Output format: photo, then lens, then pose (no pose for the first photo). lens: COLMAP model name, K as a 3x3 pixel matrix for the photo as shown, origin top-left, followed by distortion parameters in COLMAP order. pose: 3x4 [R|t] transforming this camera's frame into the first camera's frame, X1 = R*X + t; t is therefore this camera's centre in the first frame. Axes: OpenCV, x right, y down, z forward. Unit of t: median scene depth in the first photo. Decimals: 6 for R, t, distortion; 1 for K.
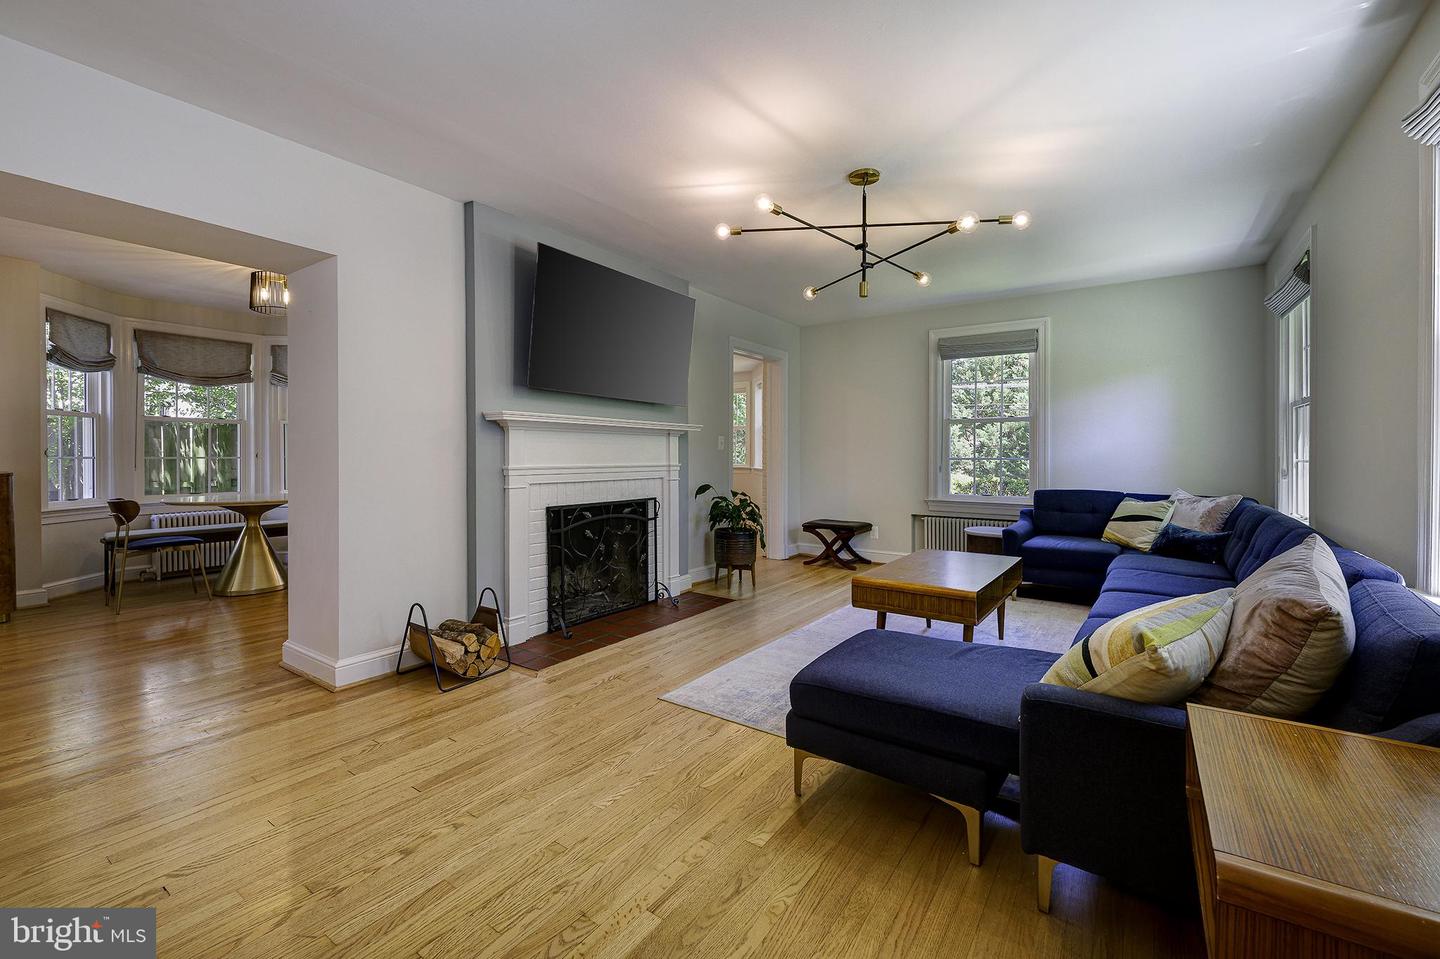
lens RADIAL K [[622.1, 0, 720.5], [0, 622.1, 448.8], [0, 0, 1]] dist [-0.000730, -0.000140]
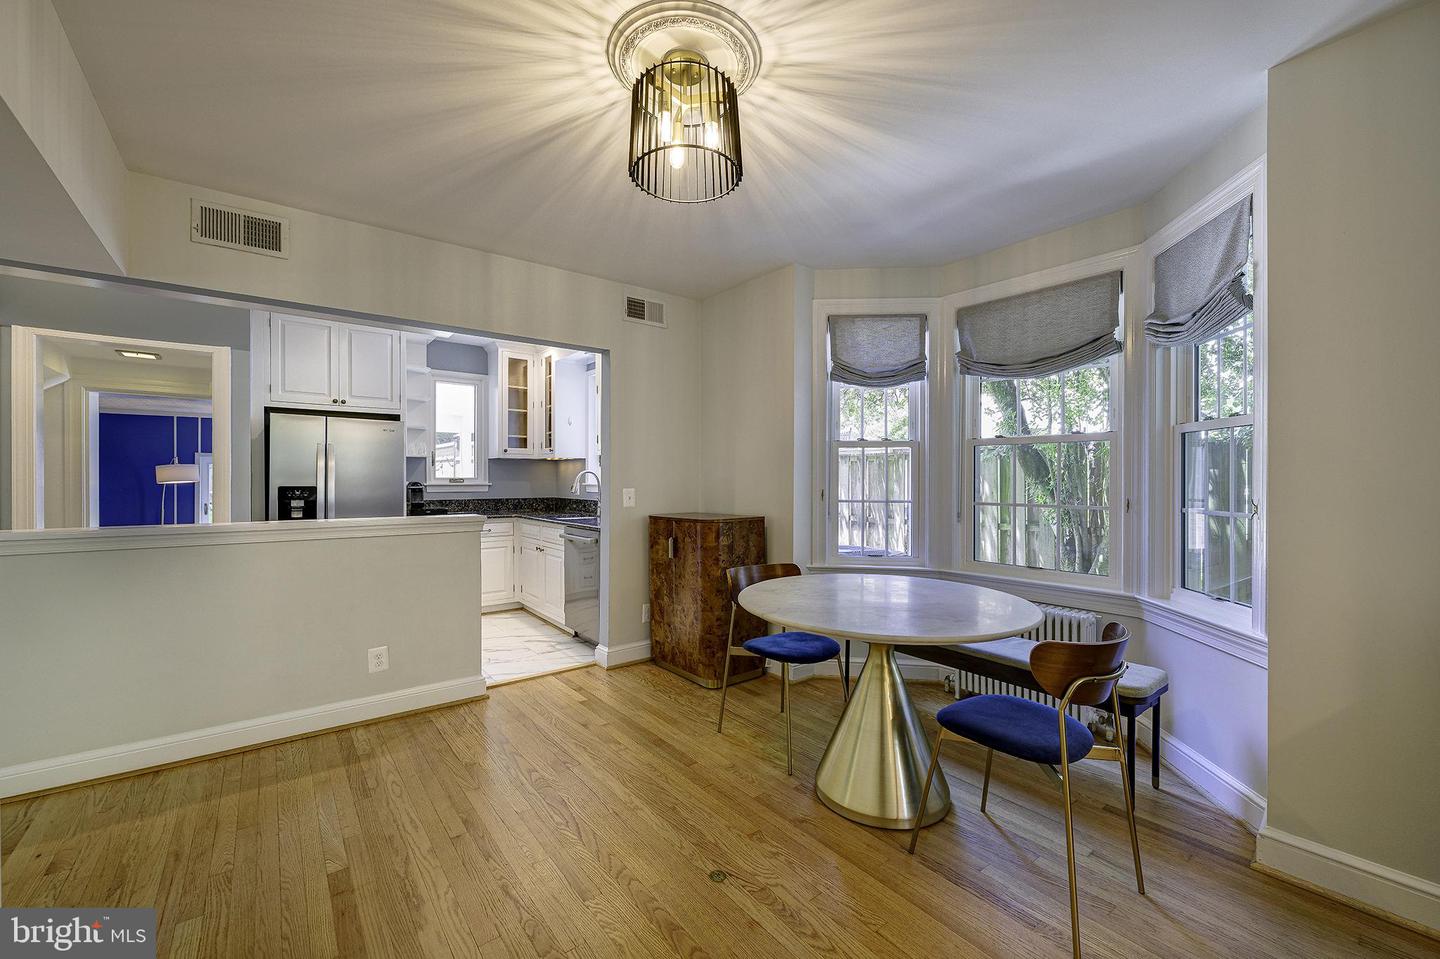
lens RADIAL K [[588.1, 0, 729.5], [0, 588.1, 477.6], [0, 0, 1]] dist [0.000837, 0.000156]
pose [[-0.300954, 0.009538, -0.953591, -0.280562], [0.000634, 0.999952, 0.009802, -0.020933], [0.953638, 0.002345, -0.300946, 1.004978]]
